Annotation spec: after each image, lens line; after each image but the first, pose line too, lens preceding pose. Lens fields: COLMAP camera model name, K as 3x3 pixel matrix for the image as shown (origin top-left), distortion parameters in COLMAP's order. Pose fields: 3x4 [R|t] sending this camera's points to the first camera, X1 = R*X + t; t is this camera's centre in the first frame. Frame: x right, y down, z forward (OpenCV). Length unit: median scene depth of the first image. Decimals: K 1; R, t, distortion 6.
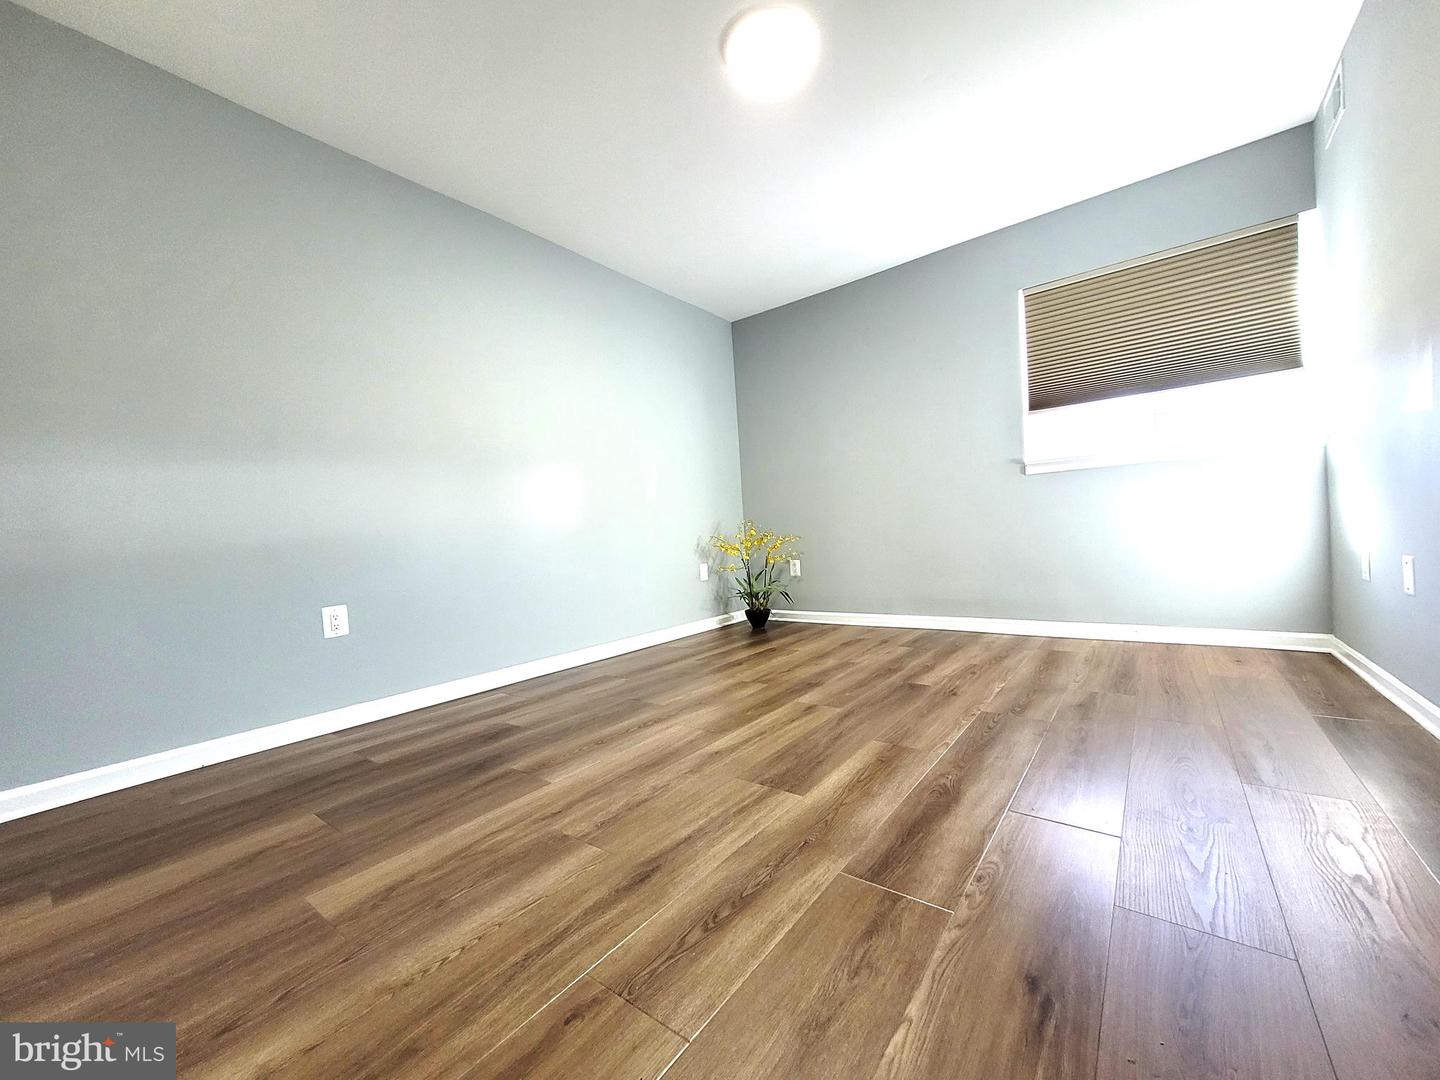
lens RADIAL K [[572.1, 0, 717.4], [0, 572.1, 539.4], [0, 0, 1]] dist [0.004236, 0.001893]
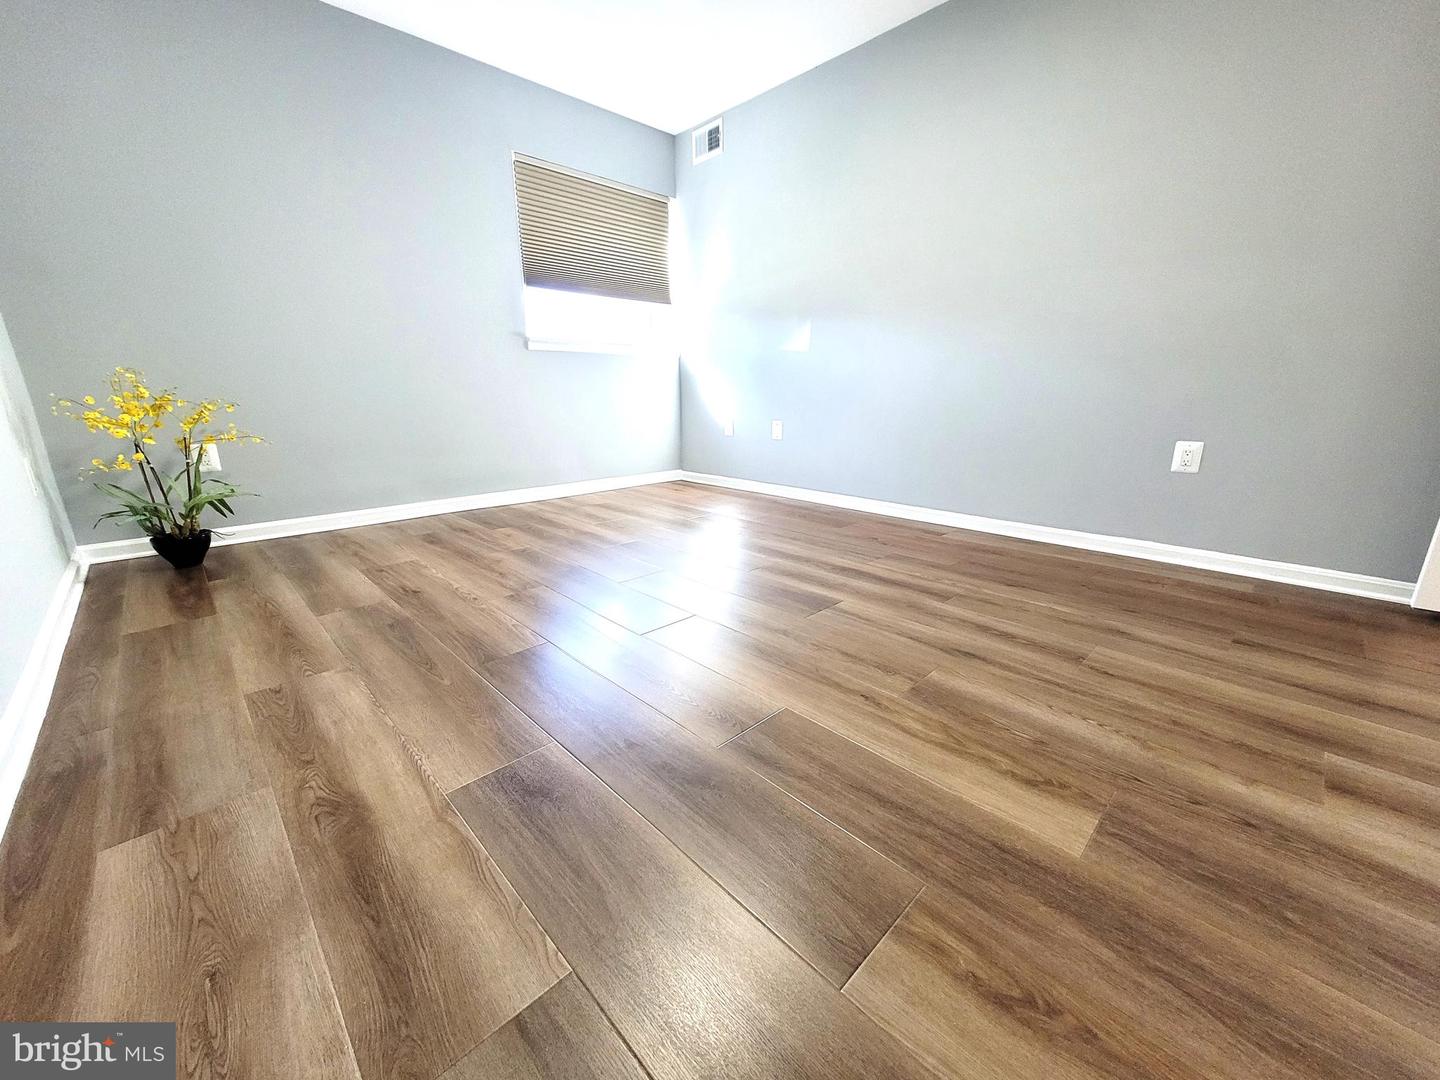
lens RADIAL K [[572.1, 0, 722.0], [0, 572.1, 548.4], [0, 0, 1]] dist [0.004236, 0.001893]
pose [[0.127705, -0.213846, 0.968484, -0.925829], [0.000143, 0.976483, 0.215594, 0.032325], [-0.991812, -0.027394, 0.124732, 0.895587]]
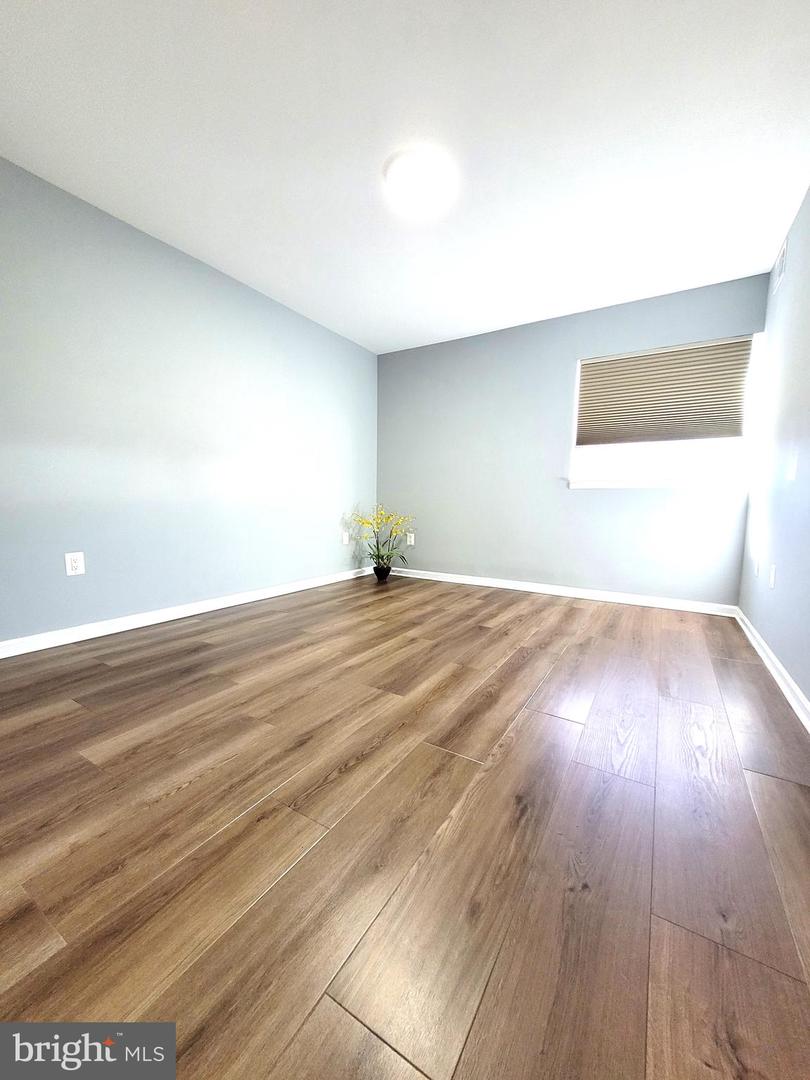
lens RADIAL K [[429.1, 0, 397.7], [0, 429.1, 540.2], [0, 0, 1]] dist [0.004236, 0.001893]
pose [[0.992576, 0.063217, 0.103904, -0.014662], [-0.071208, 0.994631, 0.075086, -0.057816], [-0.098599, -0.081927, 0.991749, -0.117348]]
